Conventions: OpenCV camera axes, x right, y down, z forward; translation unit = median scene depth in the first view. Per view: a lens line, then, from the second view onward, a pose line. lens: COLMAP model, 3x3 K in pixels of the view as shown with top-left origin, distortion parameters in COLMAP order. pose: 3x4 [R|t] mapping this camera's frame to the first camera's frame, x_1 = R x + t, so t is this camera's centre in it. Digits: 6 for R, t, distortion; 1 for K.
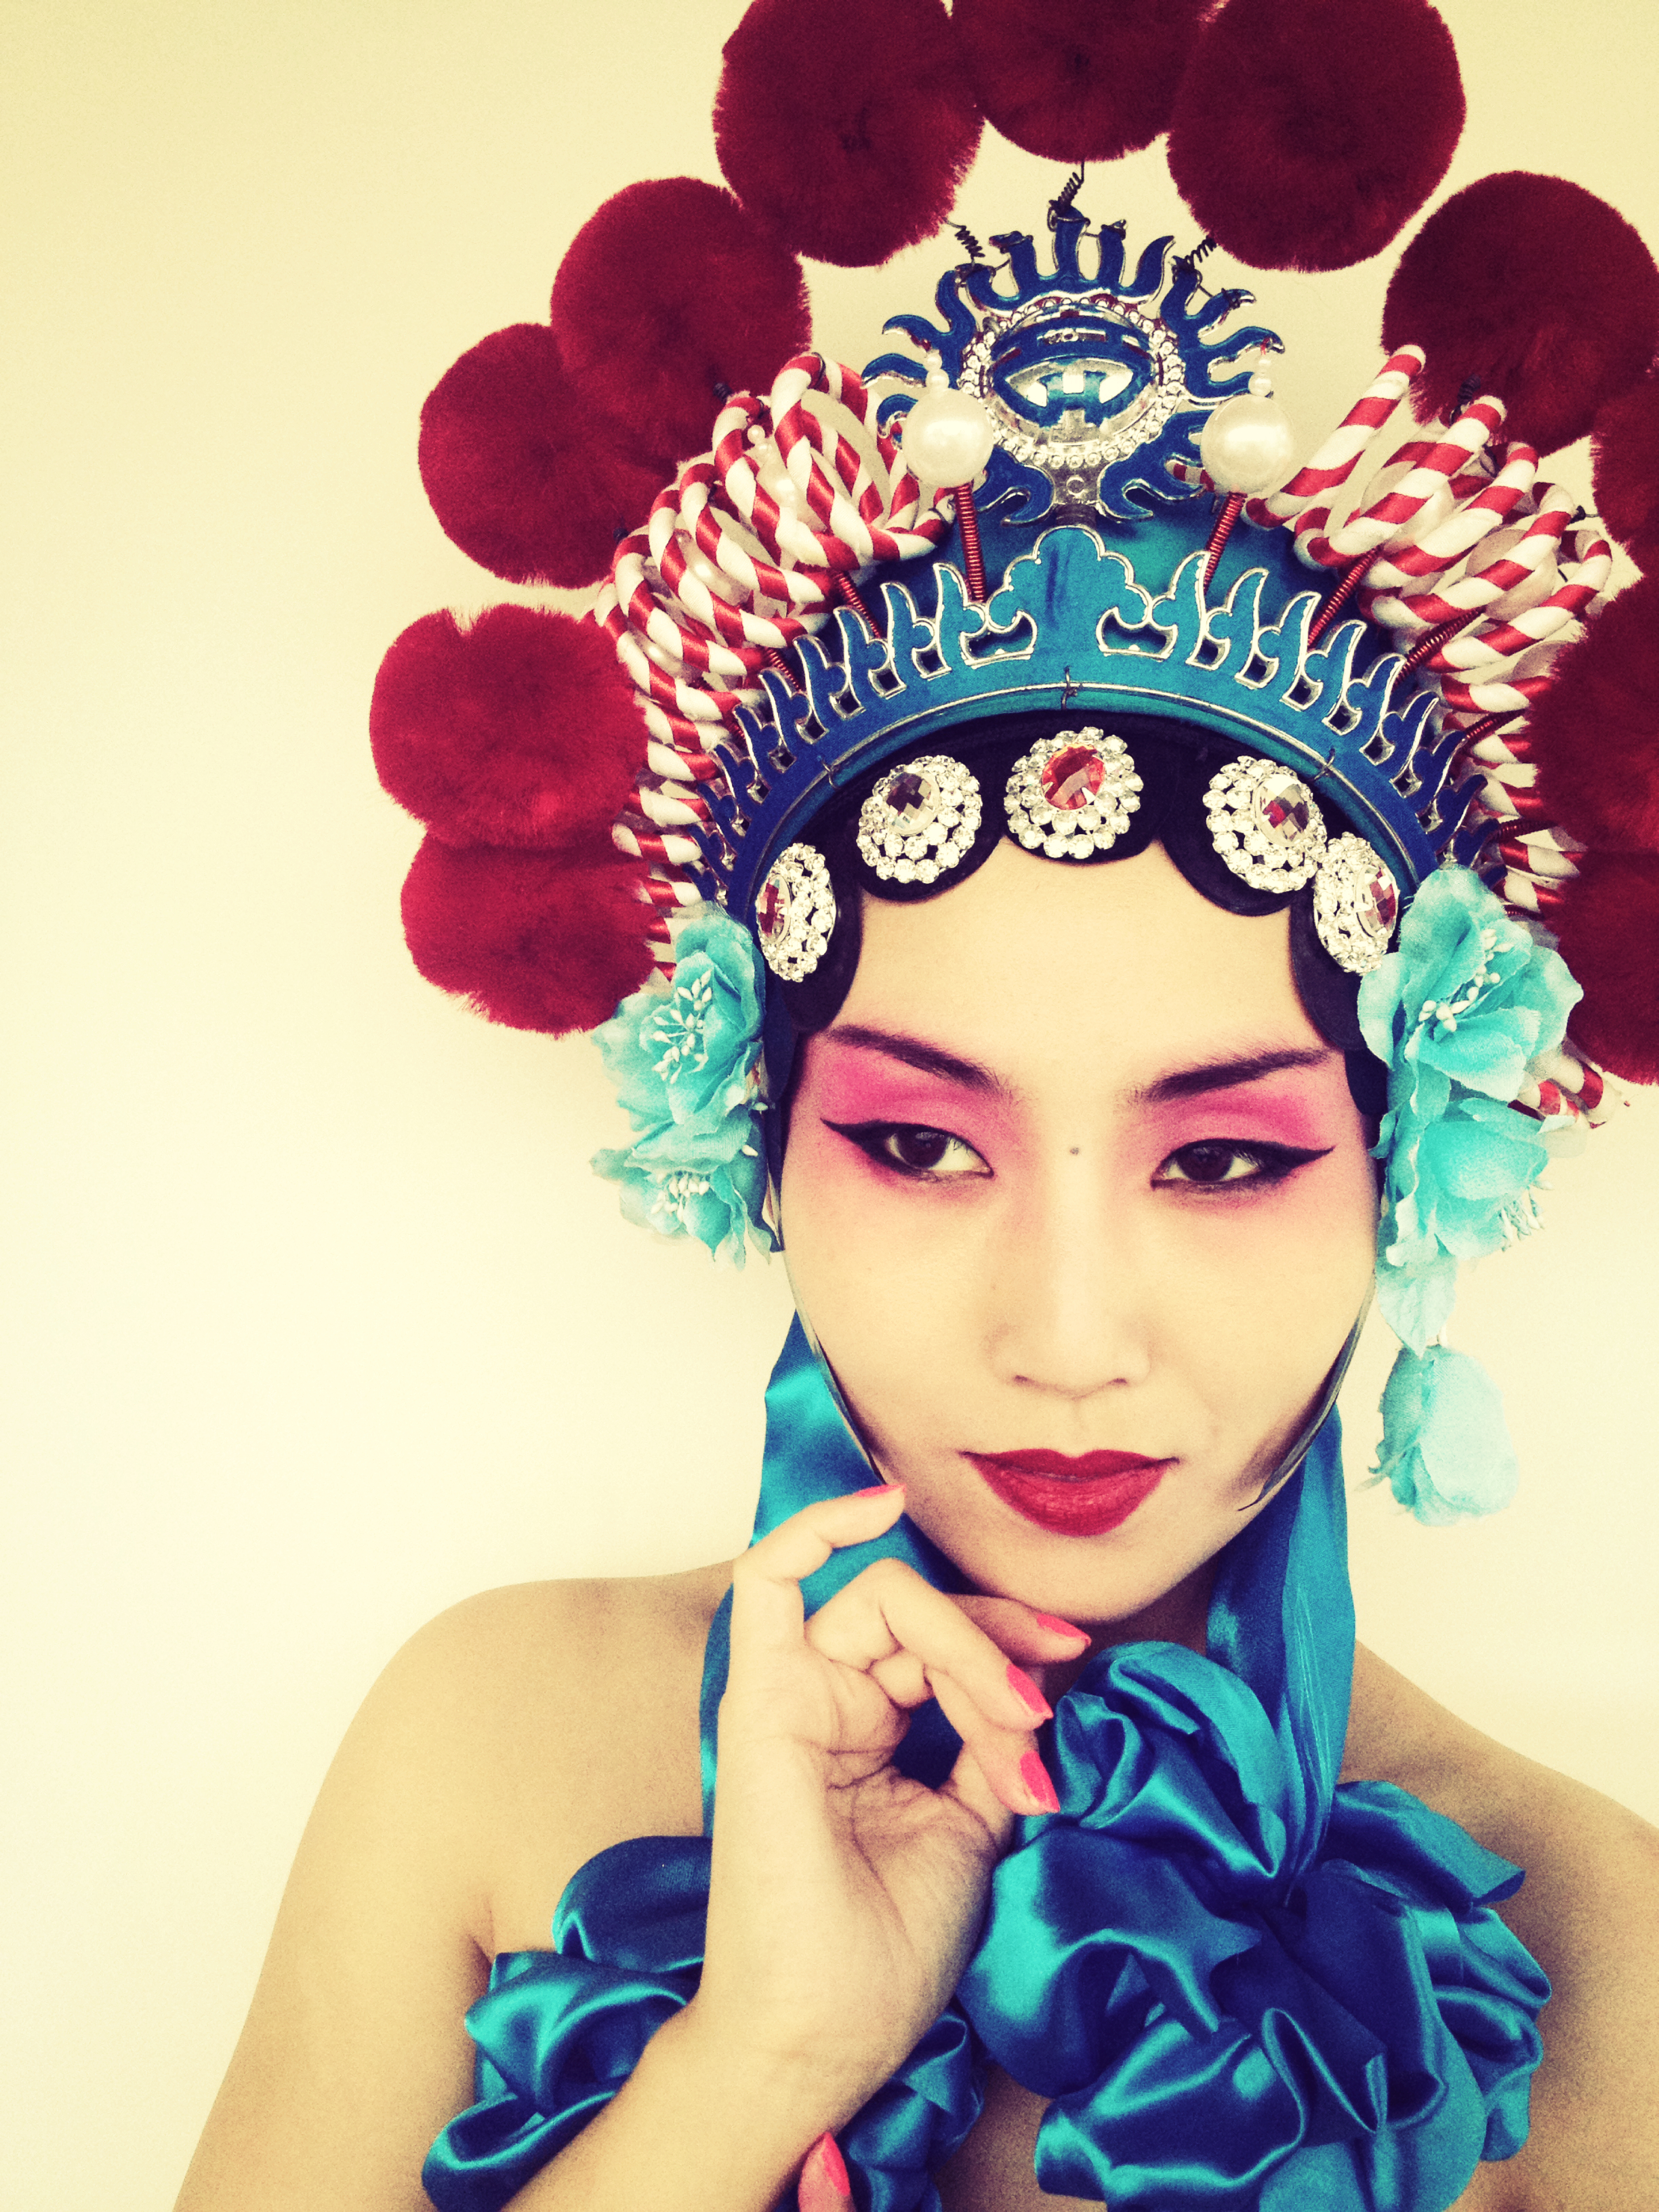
lens RADIAL K [[2063.6, 0, 829.5], [0, 2063.6, 1106.0], [0, 0, 1]] dist [0.151156, -0.387288]
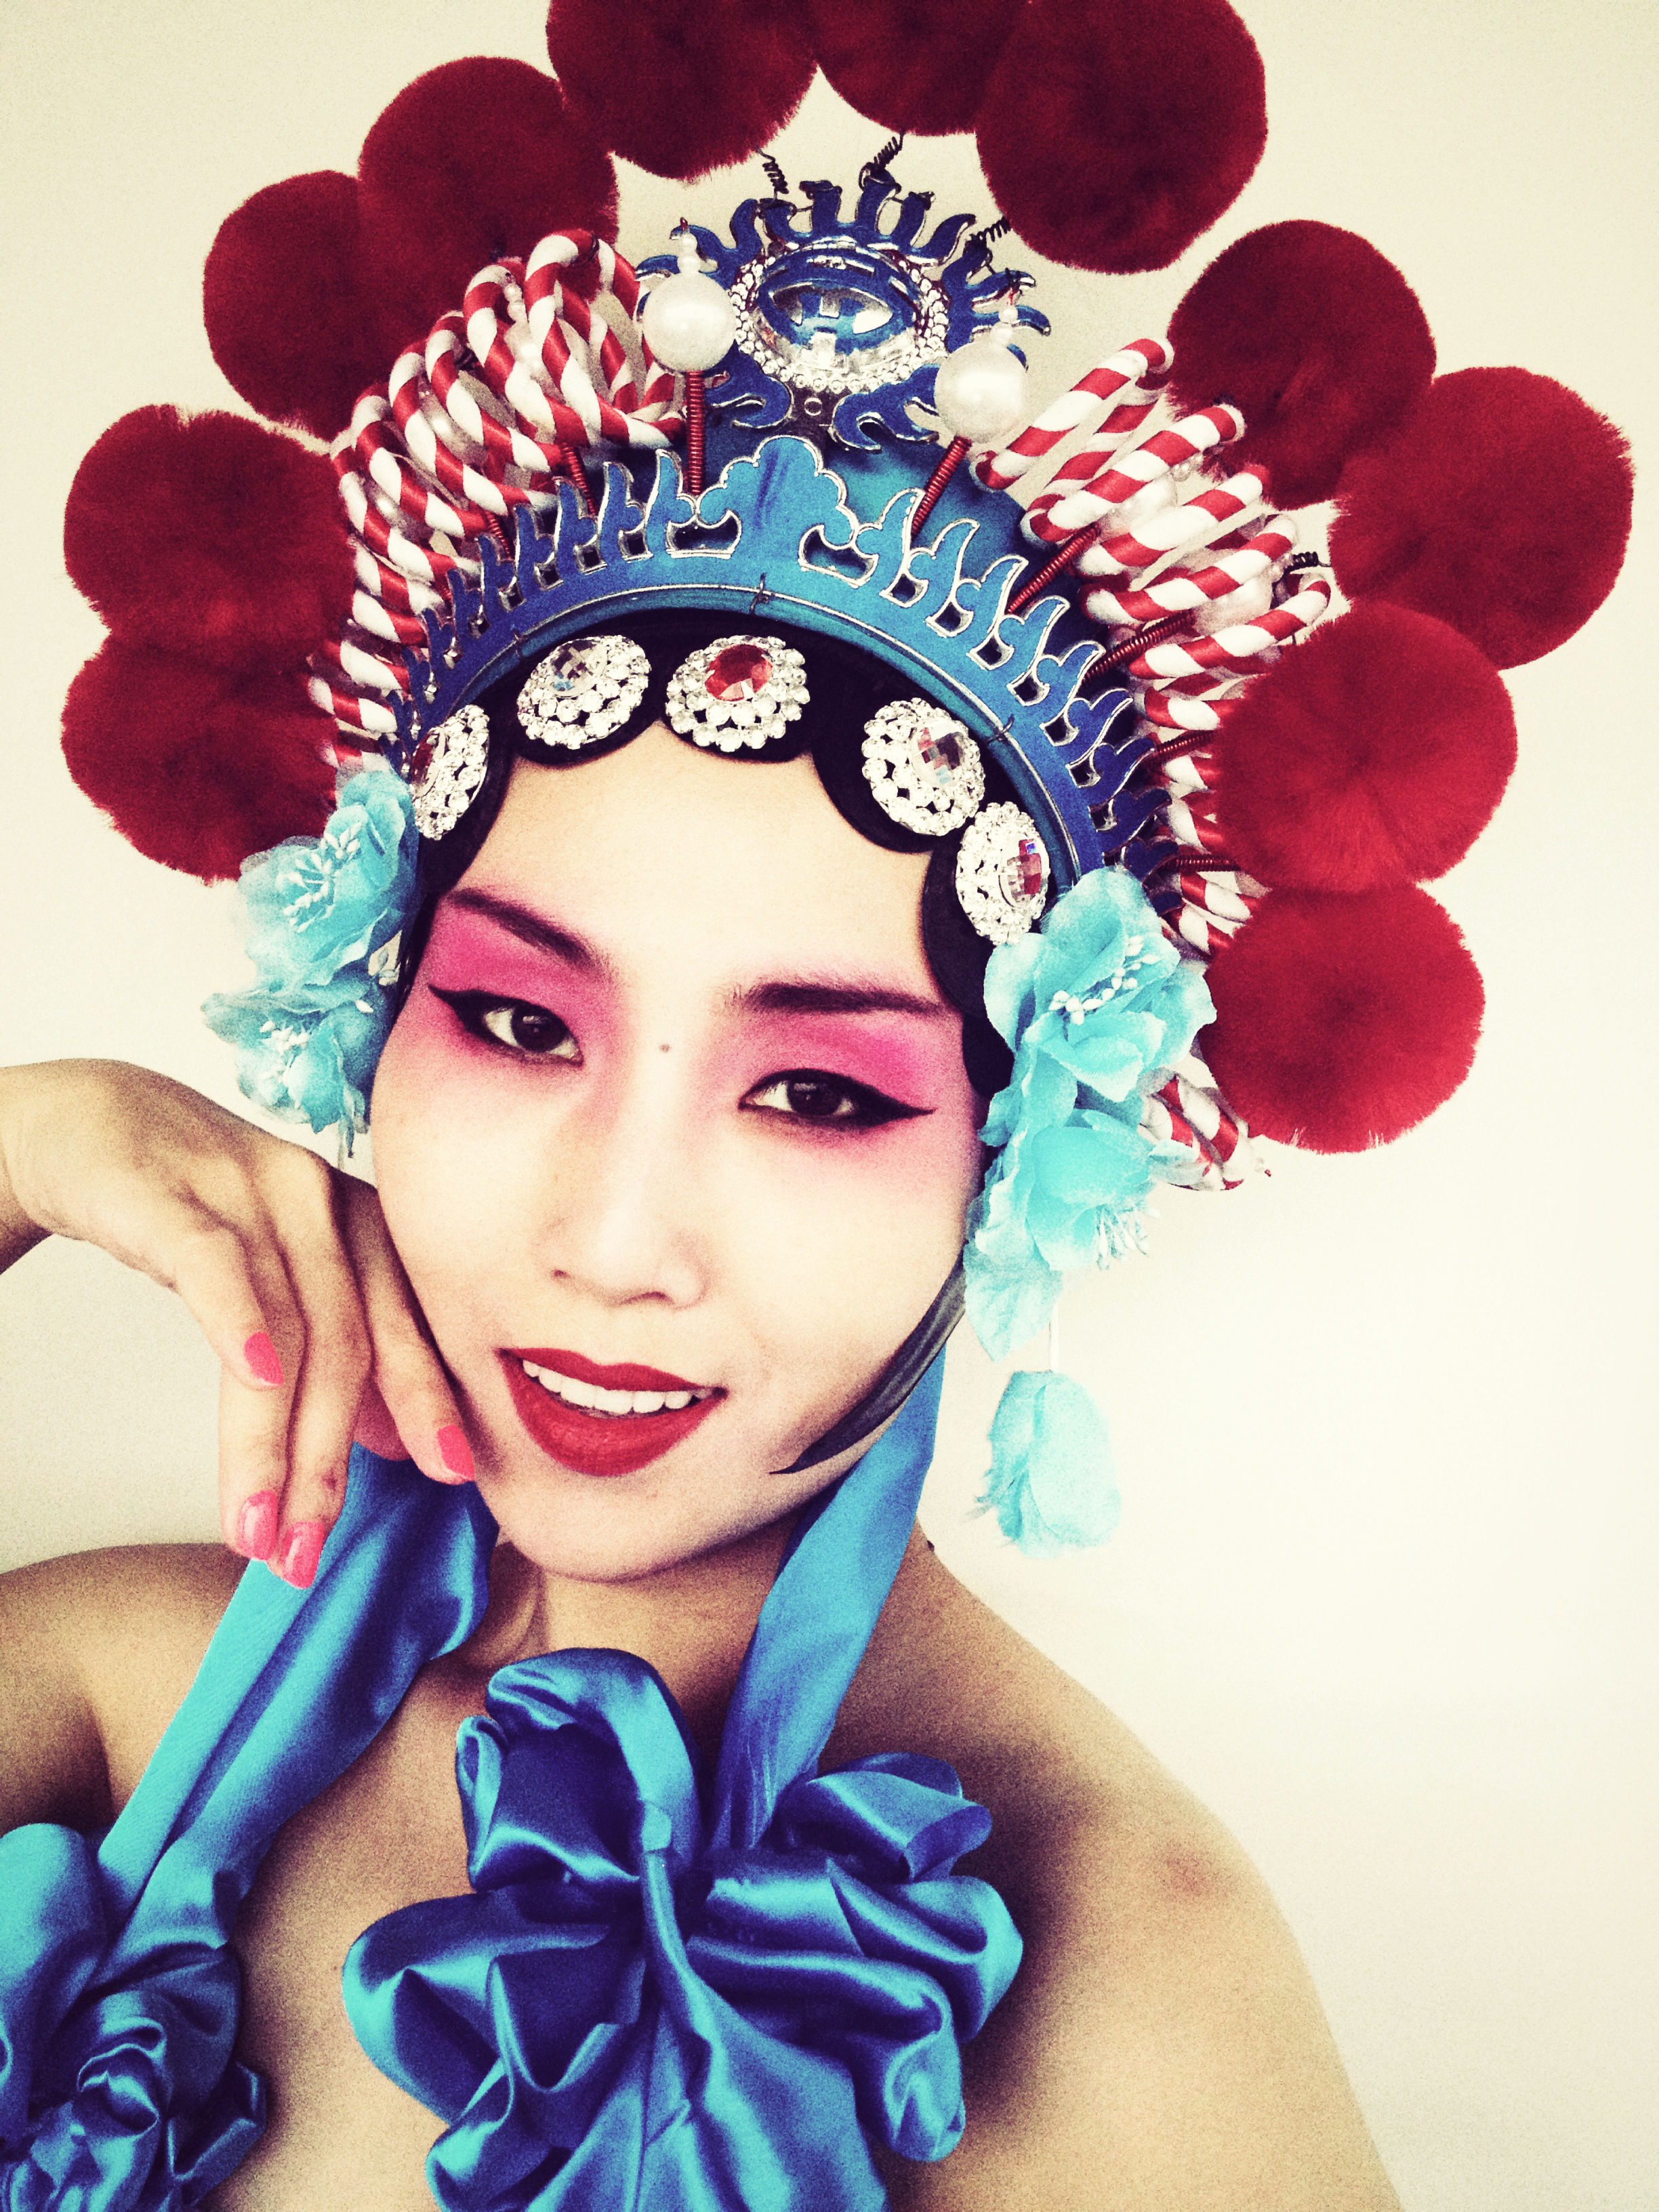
lens RADIAL K [[2063.6, 0, 829.5], [0, 2063.6, 1106.0], [0, 0, 1]] dist [0.151156, -0.387288]
pose [[0.977970, 0.206530, 0.030336, 0.162562], [-0.202866, 0.974583, -0.095041, 0.117221], [-0.049194, 0.086793, 0.995011, 0.042648]]
